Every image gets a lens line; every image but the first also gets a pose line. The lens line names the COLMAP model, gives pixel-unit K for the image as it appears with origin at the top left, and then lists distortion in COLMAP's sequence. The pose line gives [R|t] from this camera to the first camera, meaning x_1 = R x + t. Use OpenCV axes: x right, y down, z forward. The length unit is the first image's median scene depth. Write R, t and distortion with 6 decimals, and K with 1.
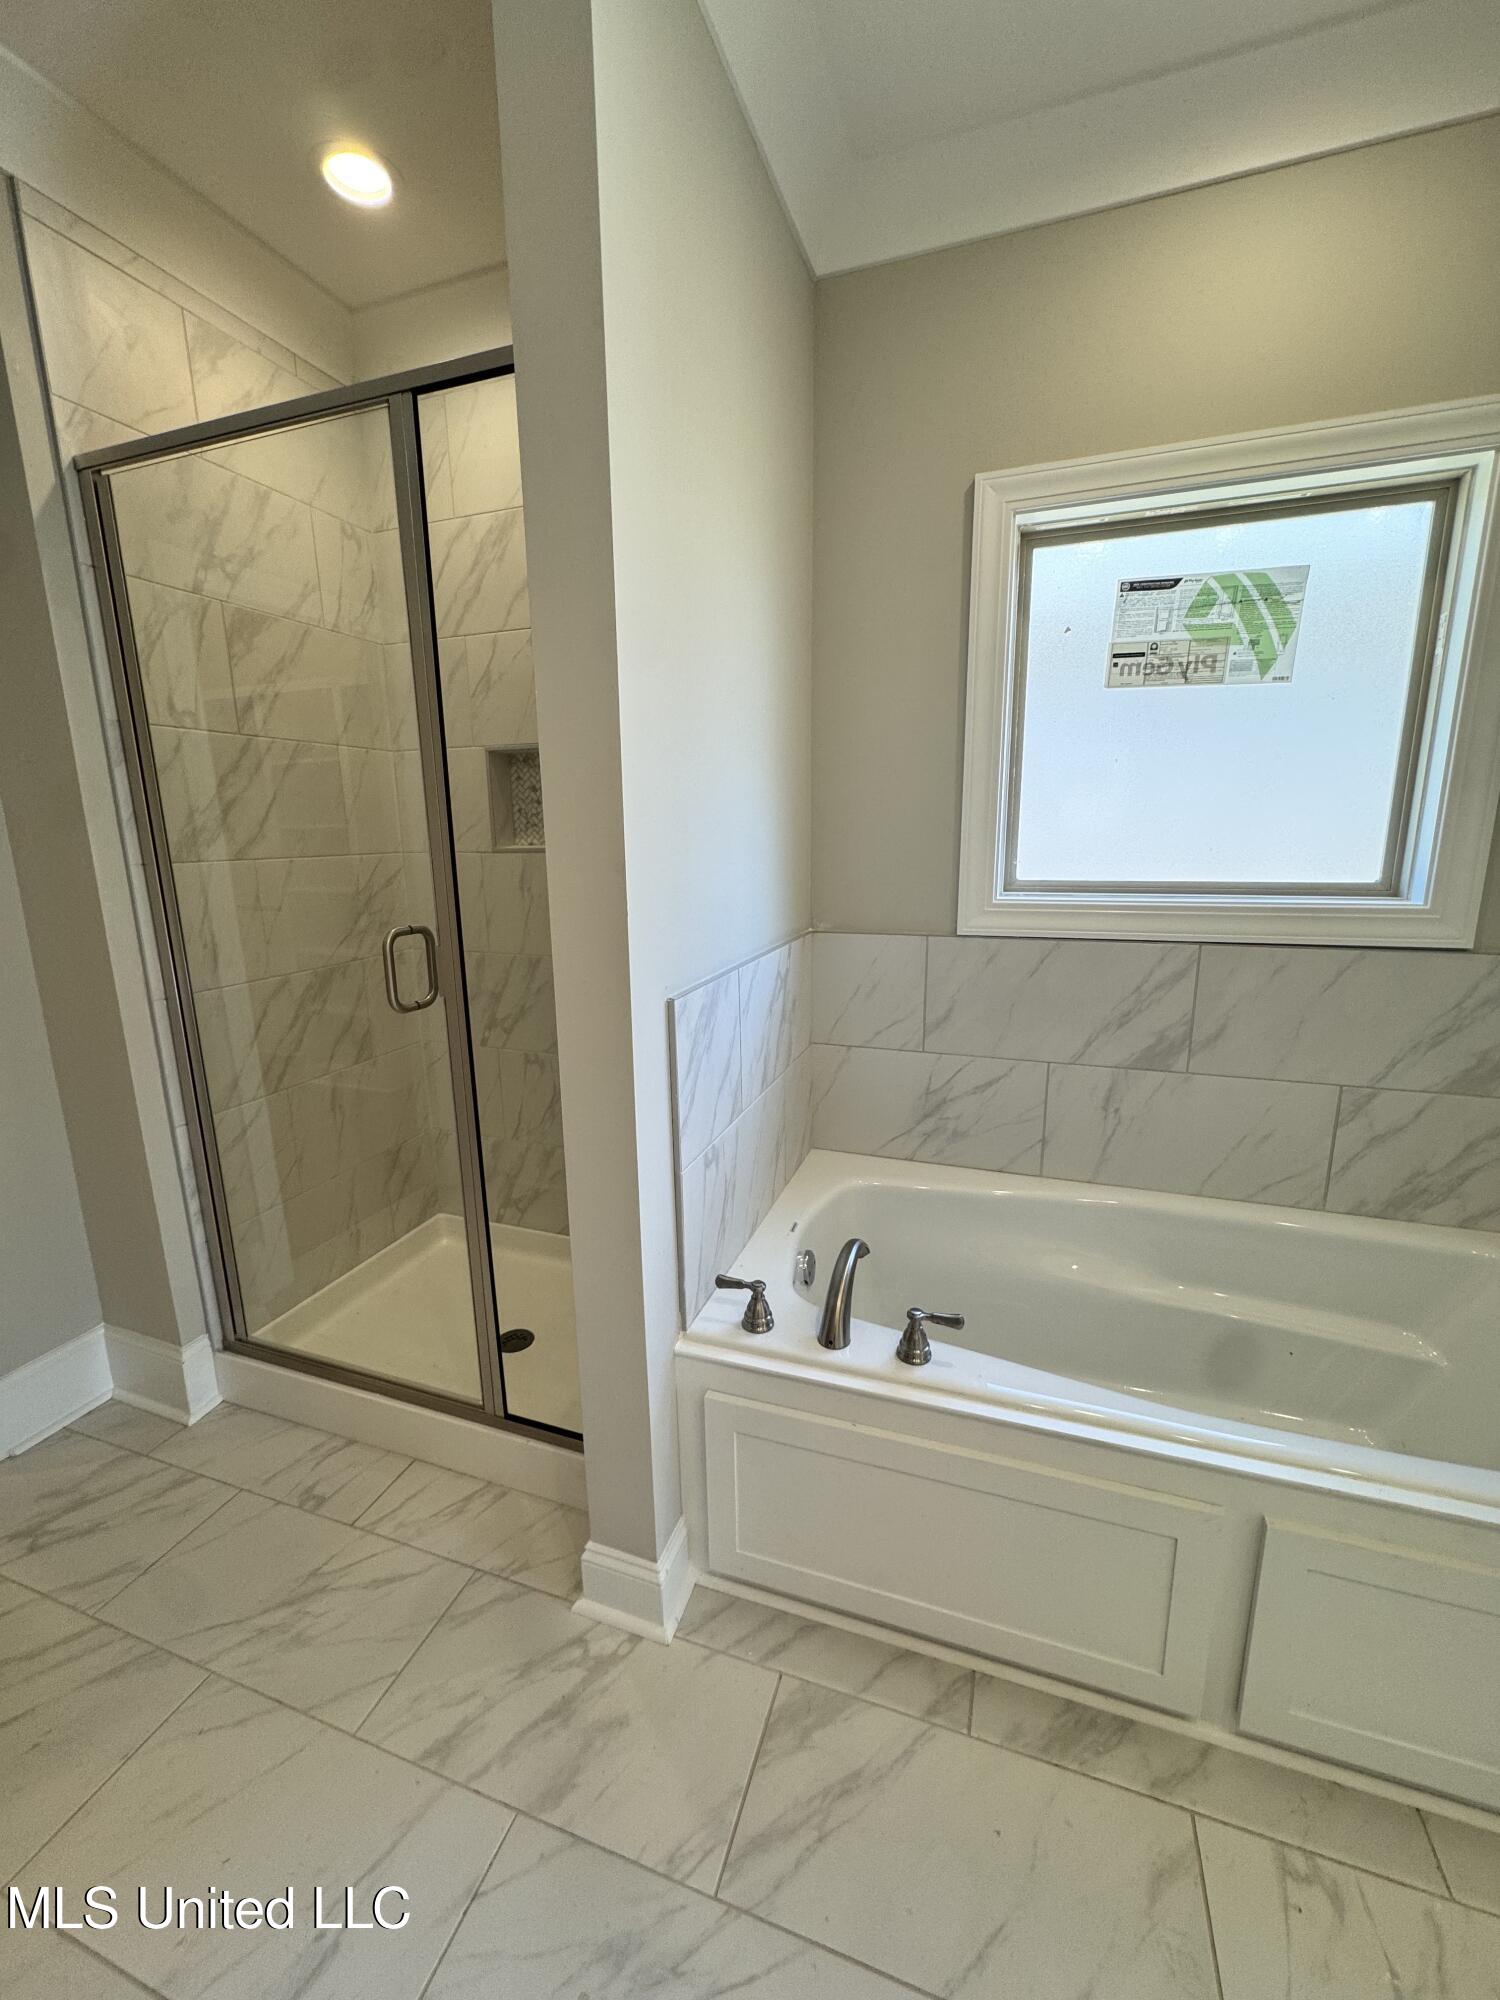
lens RADIAL K [[797.6, 0, 758.1], [0, 797.6, 999.0], [0, 0, 1]] dist [-0.001174, -0.000026]
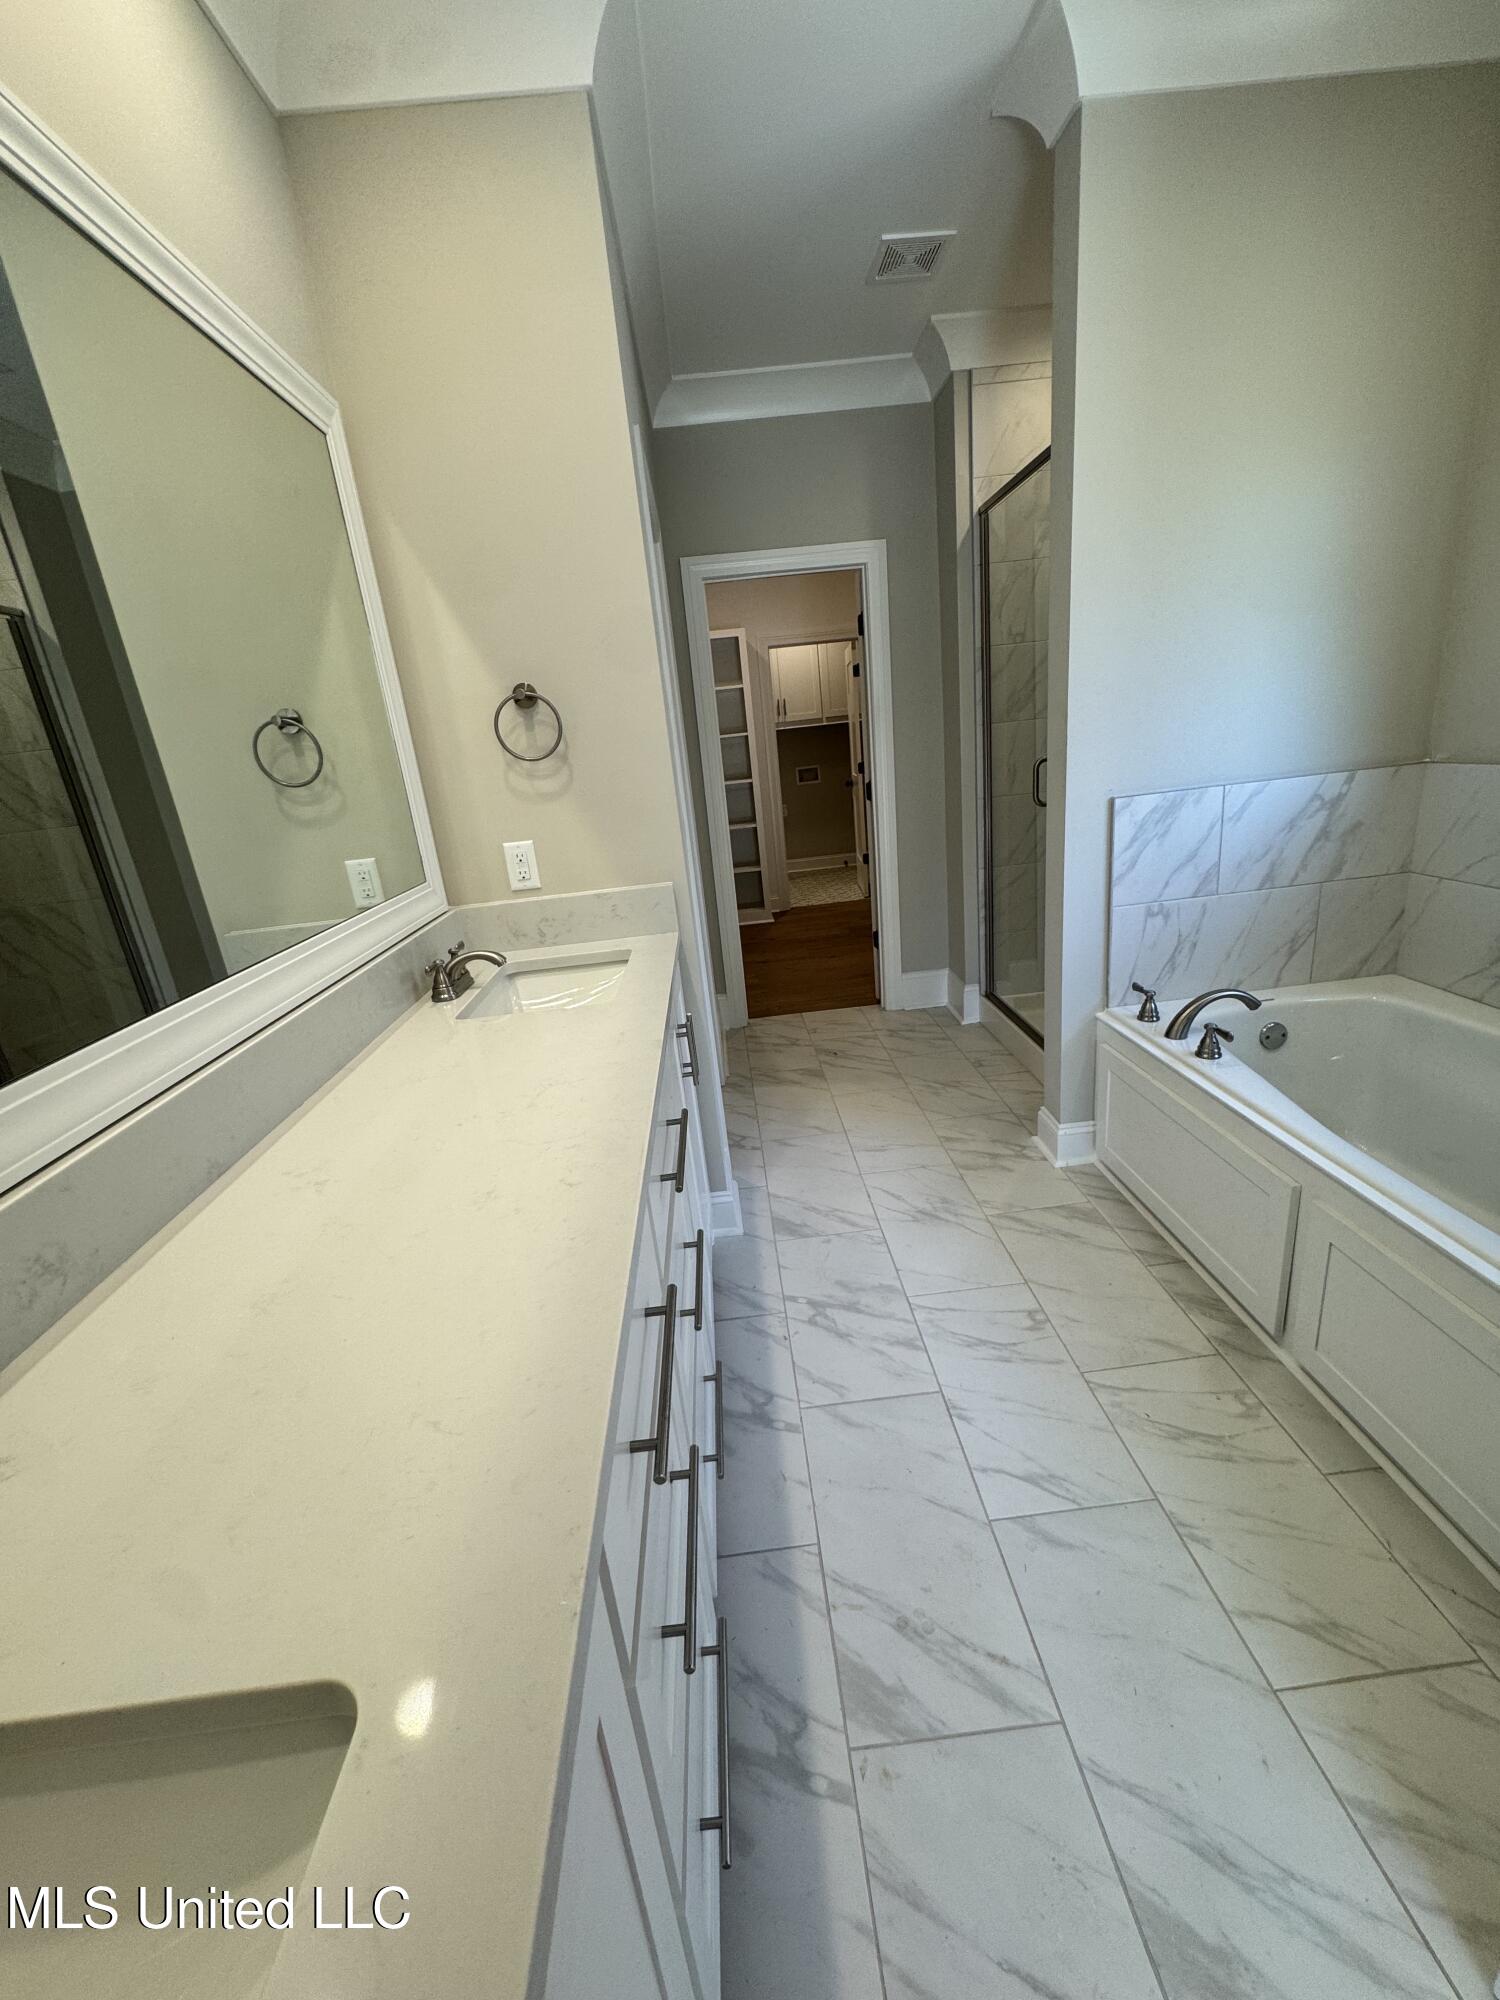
lens RADIAL K [[800.7, 0, 749.0], [0, 800.7, 999.1], [0, 0, 1]] dist [-0.002670, 0.000257]
pose [[0.379533, 0.259733, -0.887972, 1.115957], [-0.094766, 0.965650, 0.241950, 0.069460], [0.920312, -0.007678, 0.391110, -0.334648]]
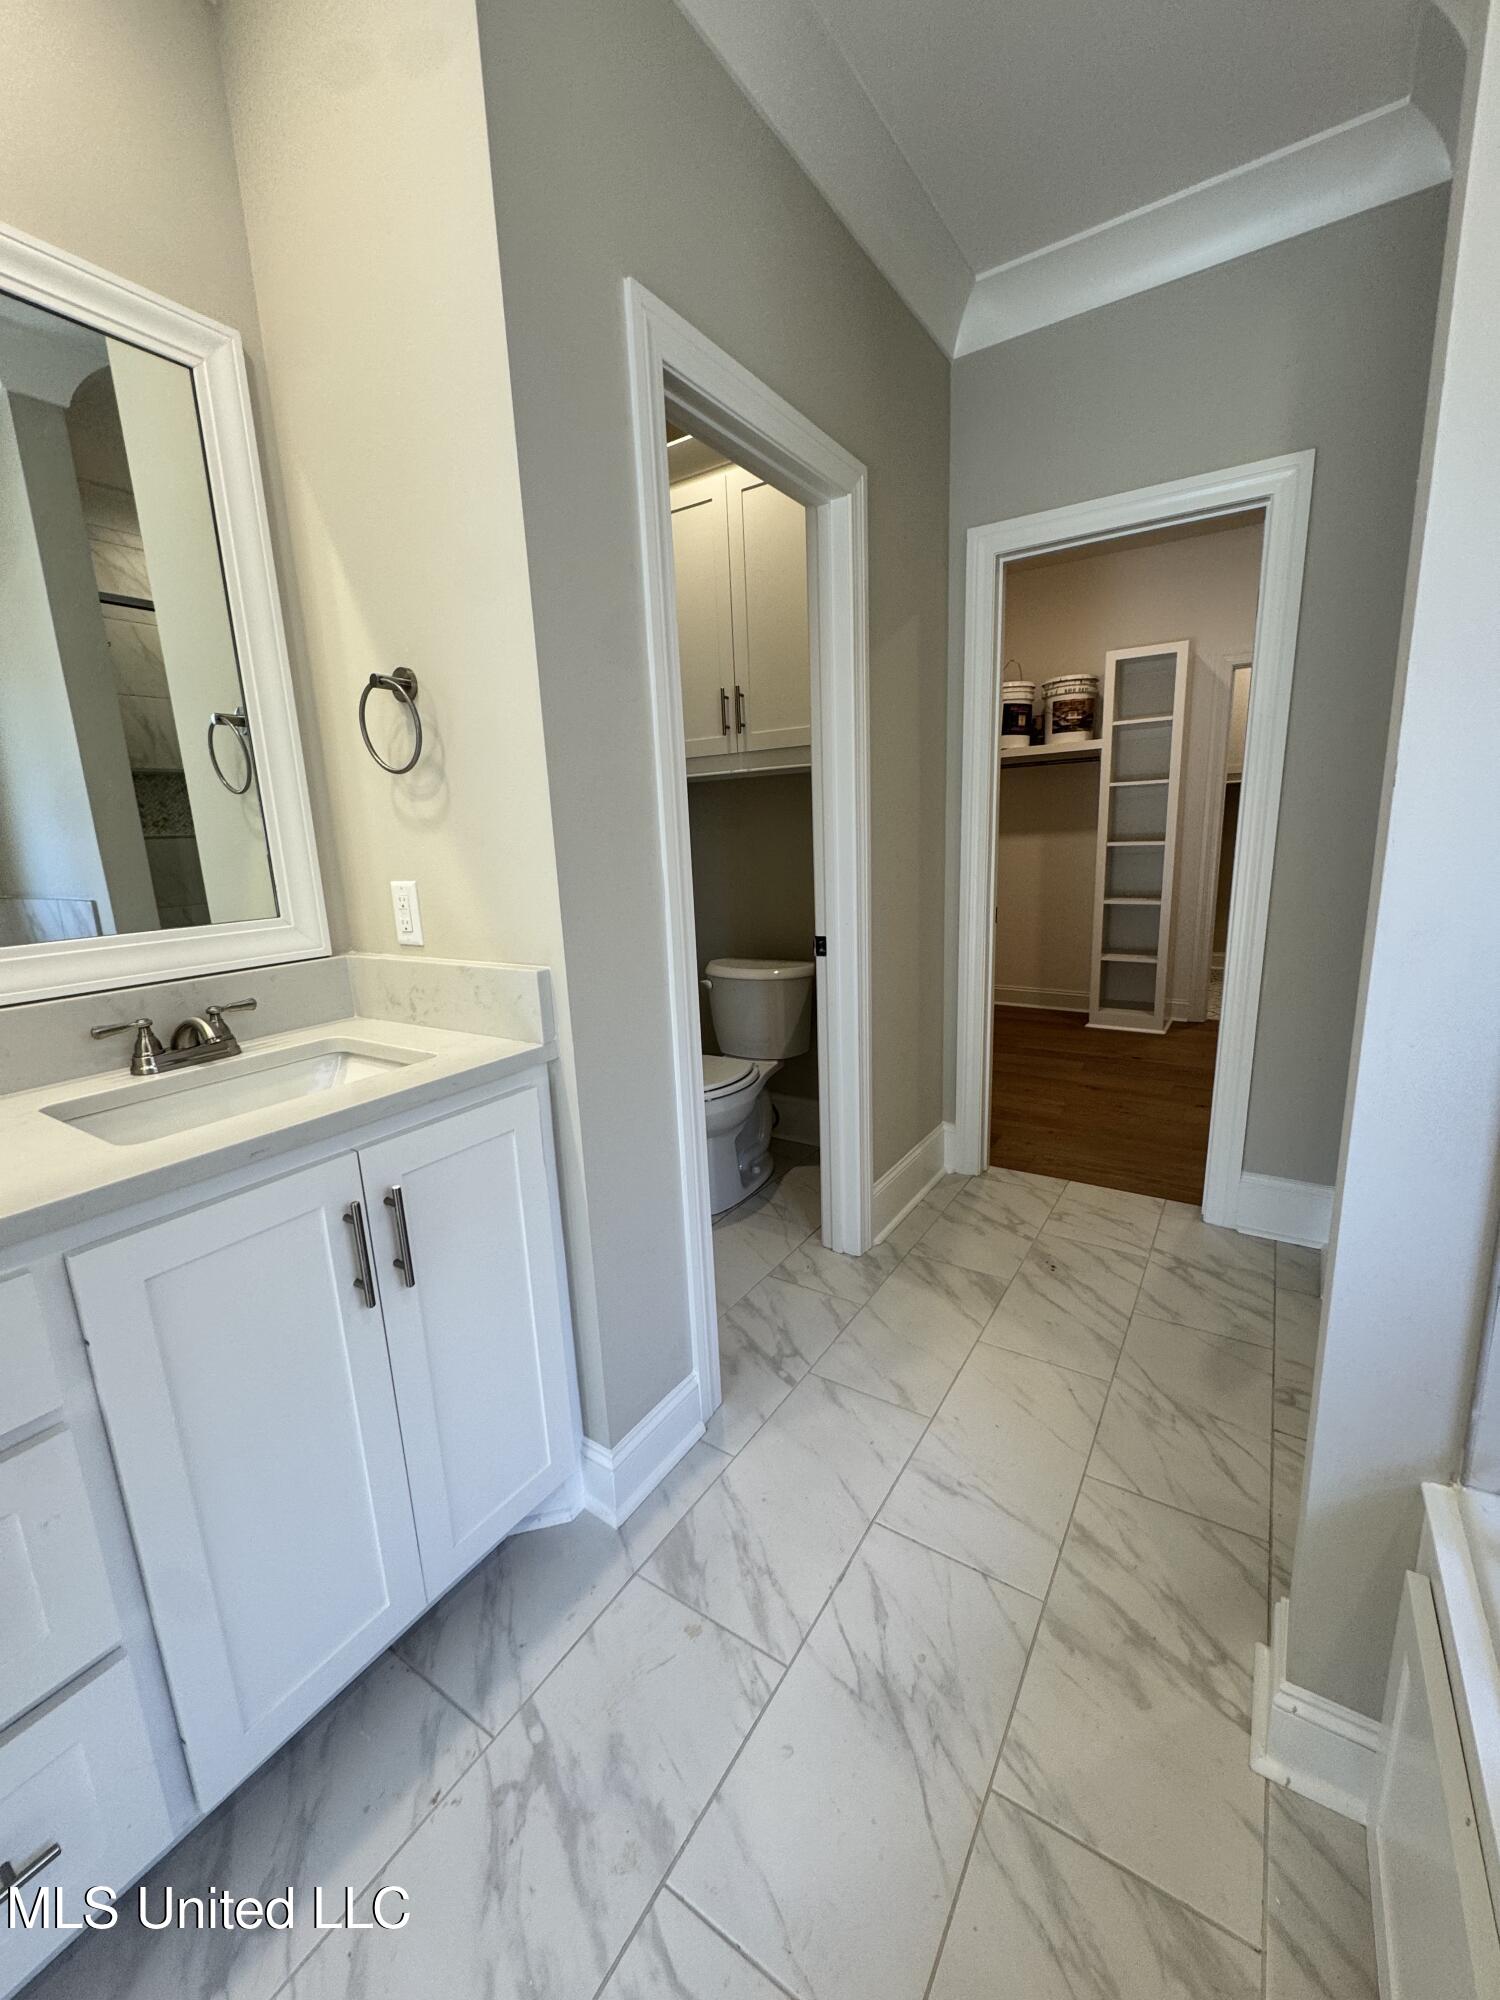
lens RADIAL K [[800.7, 0, 749.0], [0, 800.7, 999.1], [0, 0, 1]] dist [-0.002670, 0.000257]
pose [[-0.239347, 0.224177, -0.944700, 0.555509], [-0.157036, 0.951232, 0.265513, -0.021934], [0.958151, 0.211902, -0.192471, 0.521051]]
